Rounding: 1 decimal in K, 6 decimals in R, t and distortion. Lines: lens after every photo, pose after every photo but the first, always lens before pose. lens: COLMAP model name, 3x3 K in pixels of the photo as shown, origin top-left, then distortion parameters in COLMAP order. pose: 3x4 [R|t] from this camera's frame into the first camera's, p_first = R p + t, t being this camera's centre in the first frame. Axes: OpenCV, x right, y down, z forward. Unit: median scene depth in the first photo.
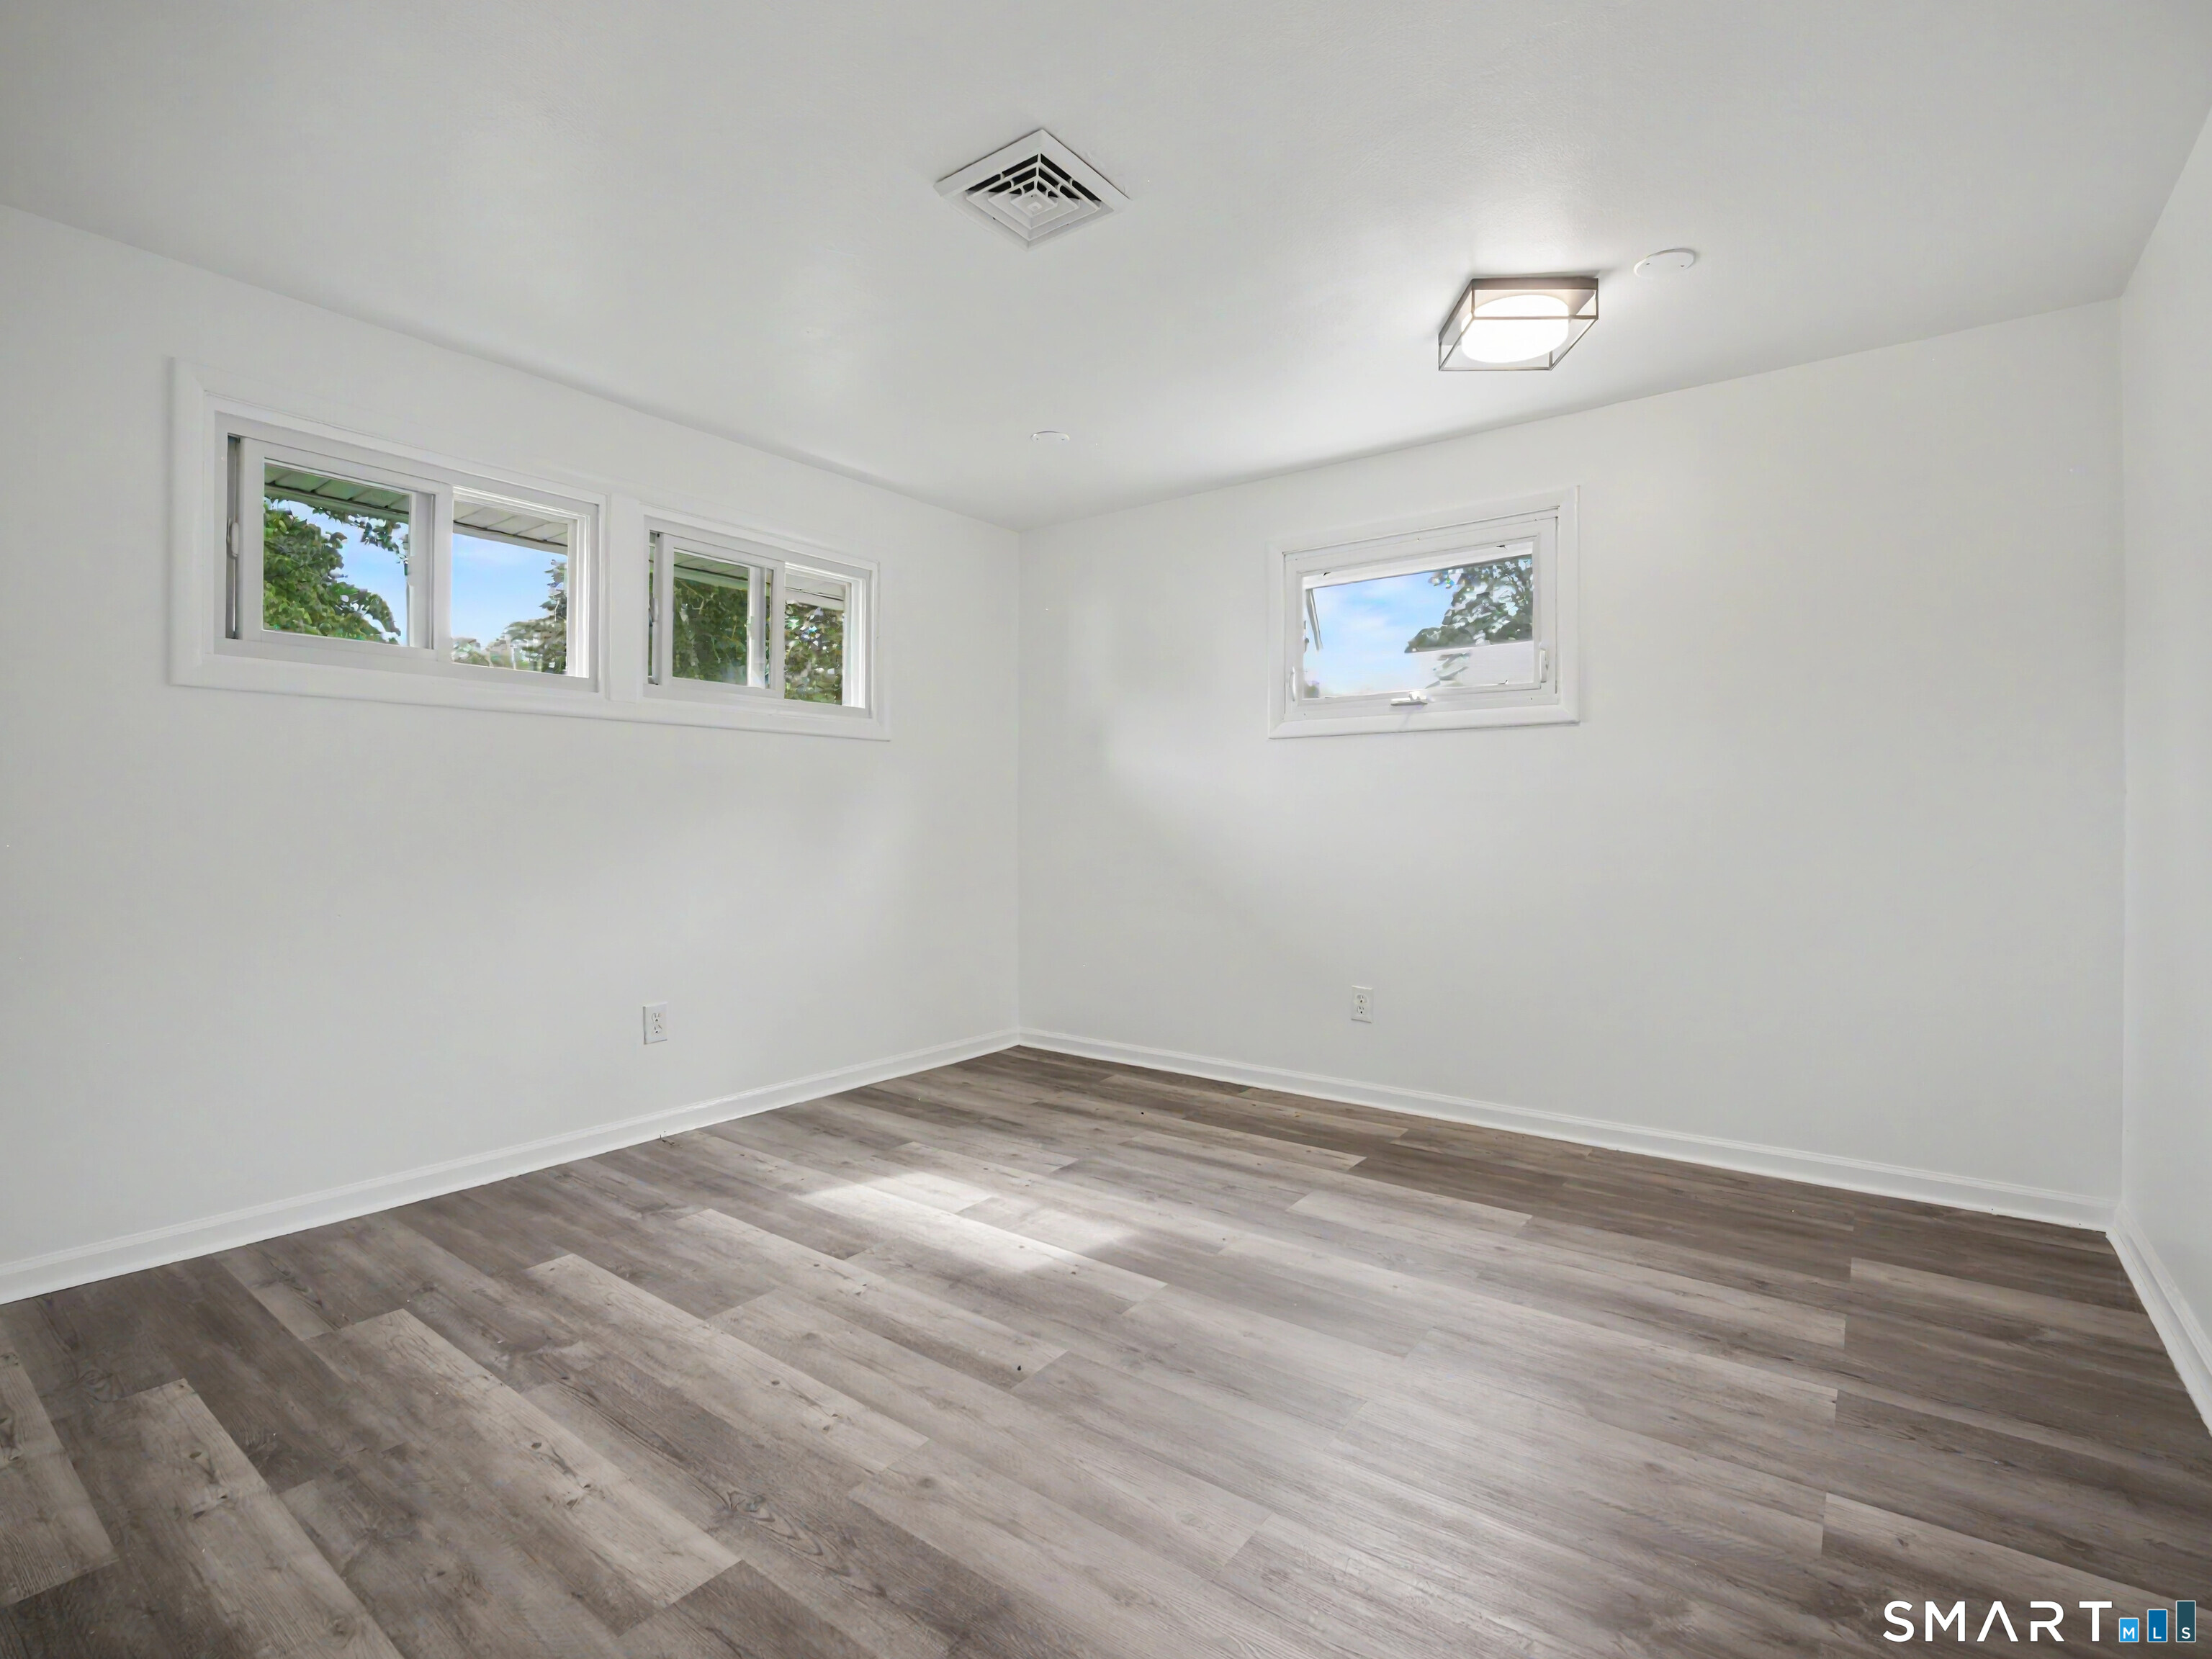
lens RADIAL K [[1007.6, 0, 1108.1], [0, 1007.6, 805.6], [0, 0, 1]] dist [-0.019879, 0.000307]
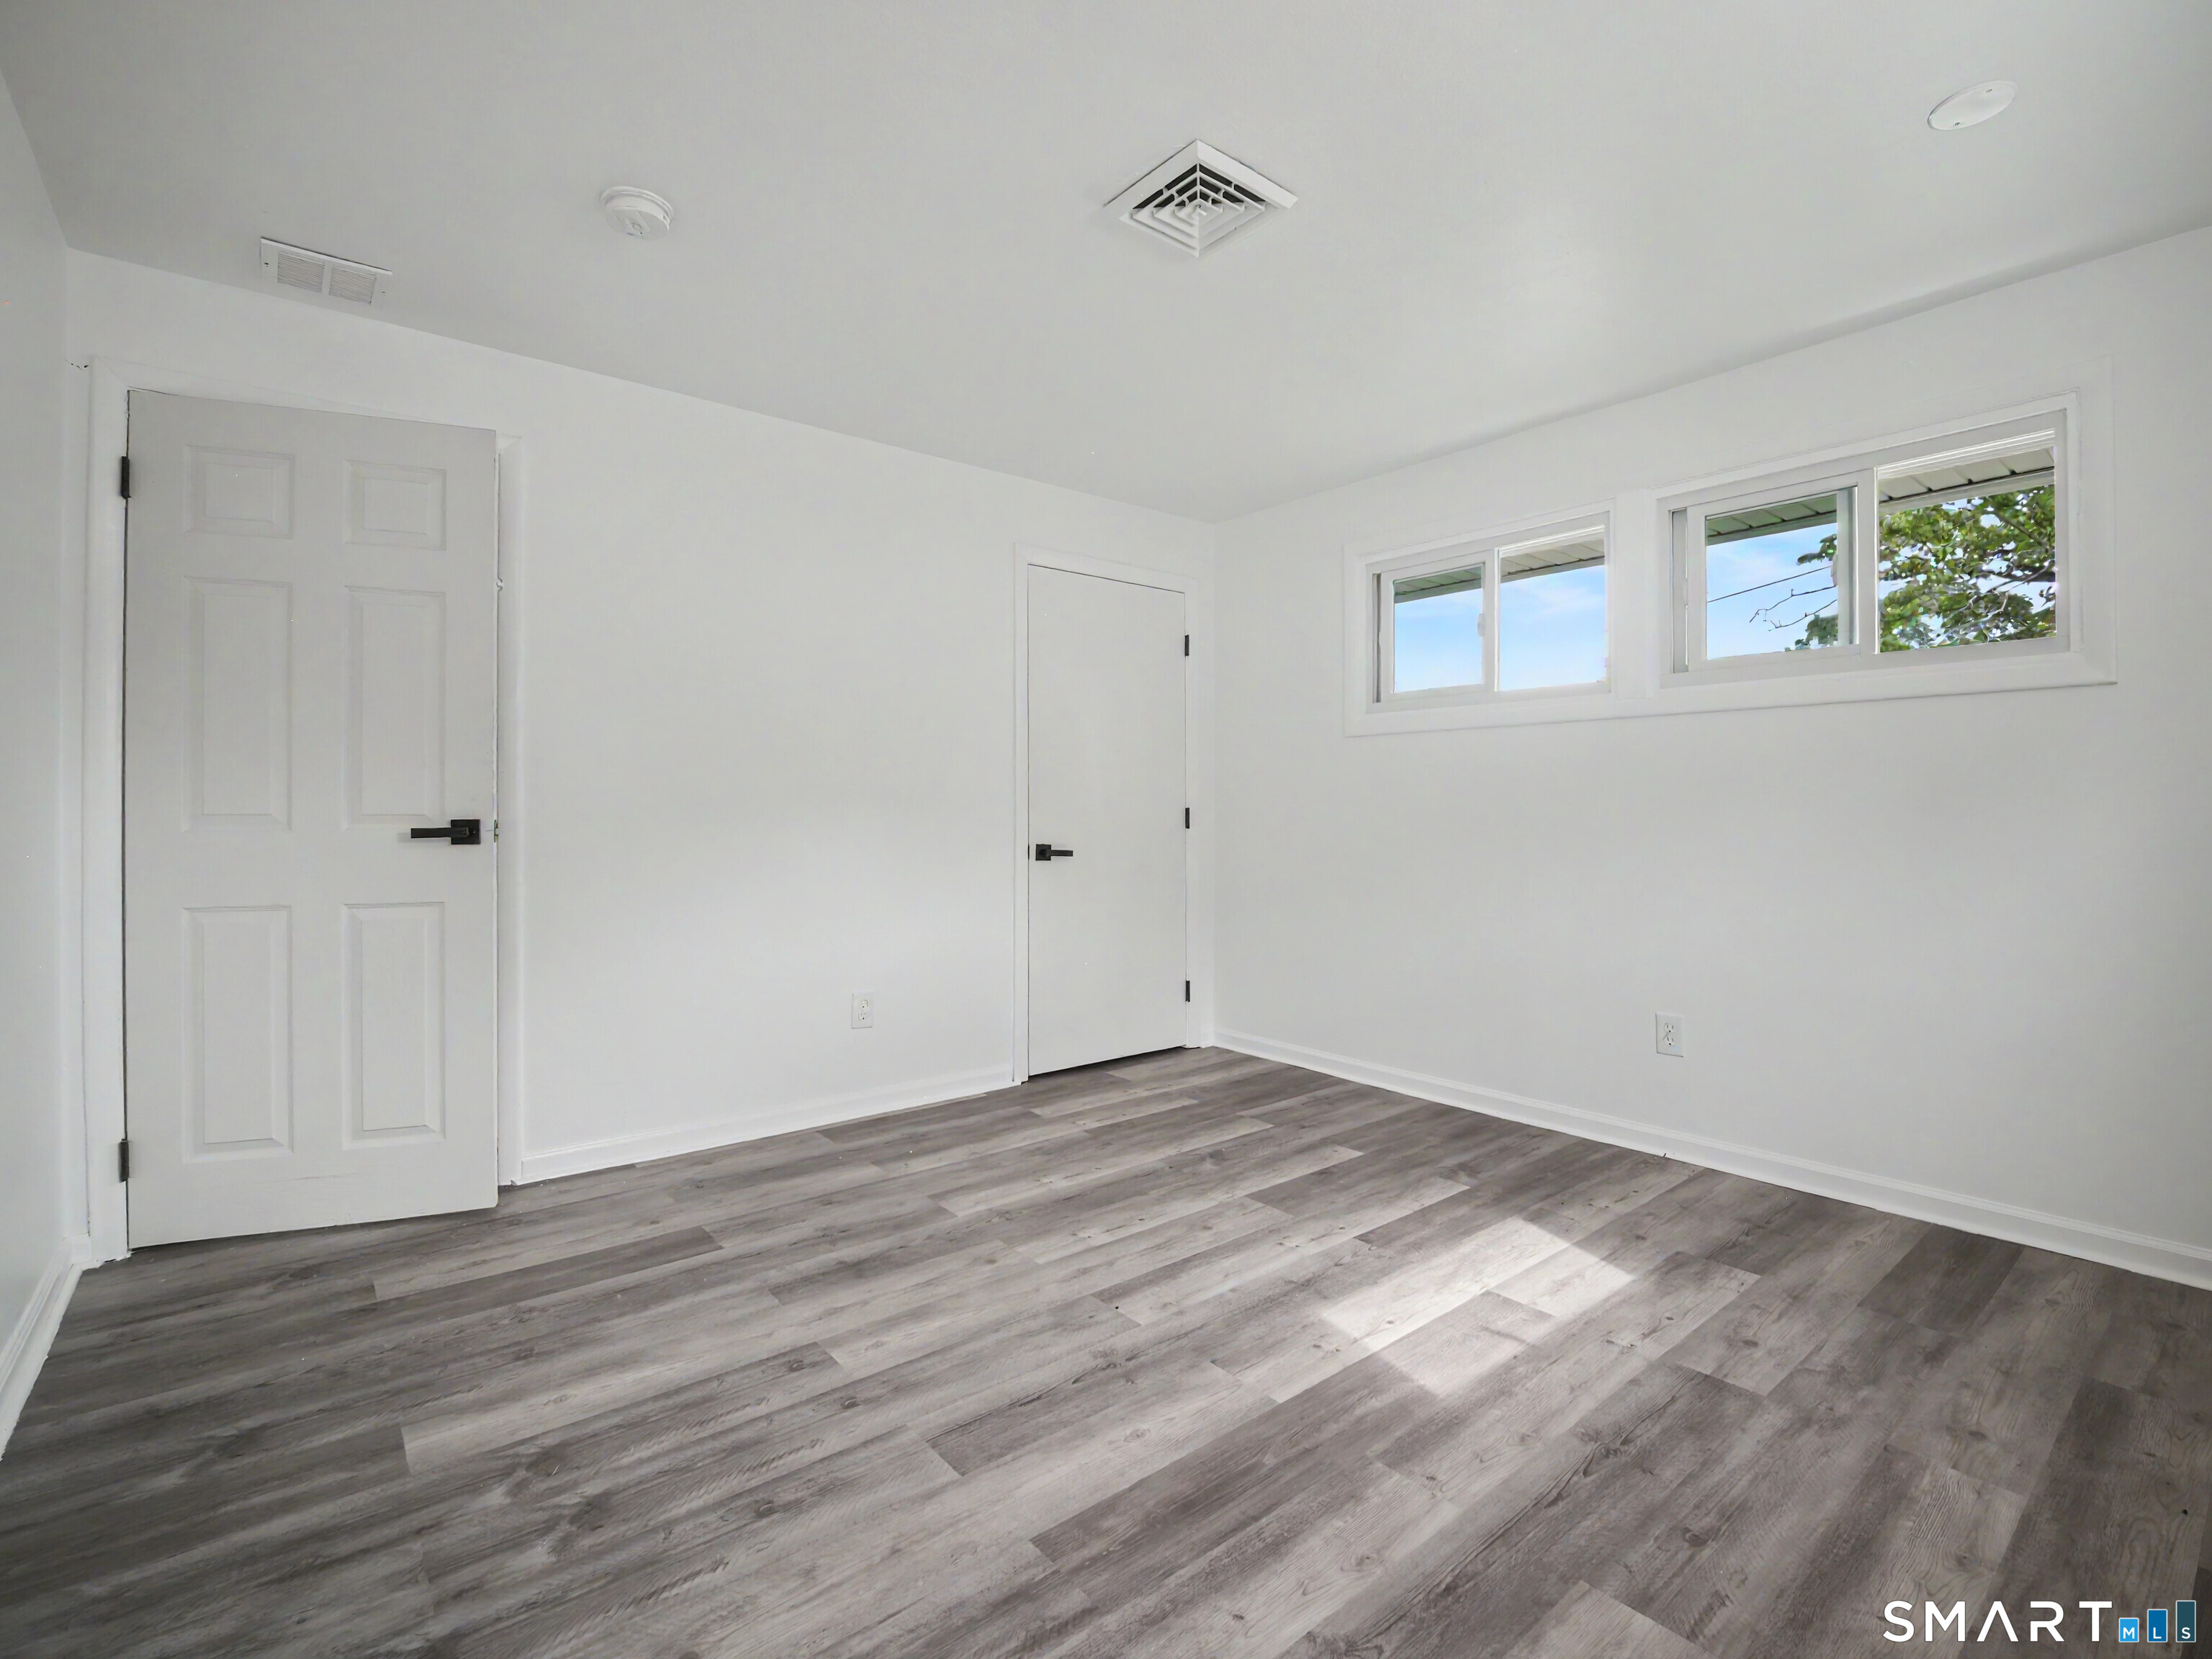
lens RADIAL K [[997.4, 0, 1113.2], [0, 997.4, 820.6], [0, 0, 1]] dist [-0.020703, 0.000124]
pose [[-0.218657, 0.003889, -0.975794, 0.765942], [0.011551, 0.999932, 0.001397, 0.012682], [0.975733, -0.010966, -0.218687, 0.944626]]
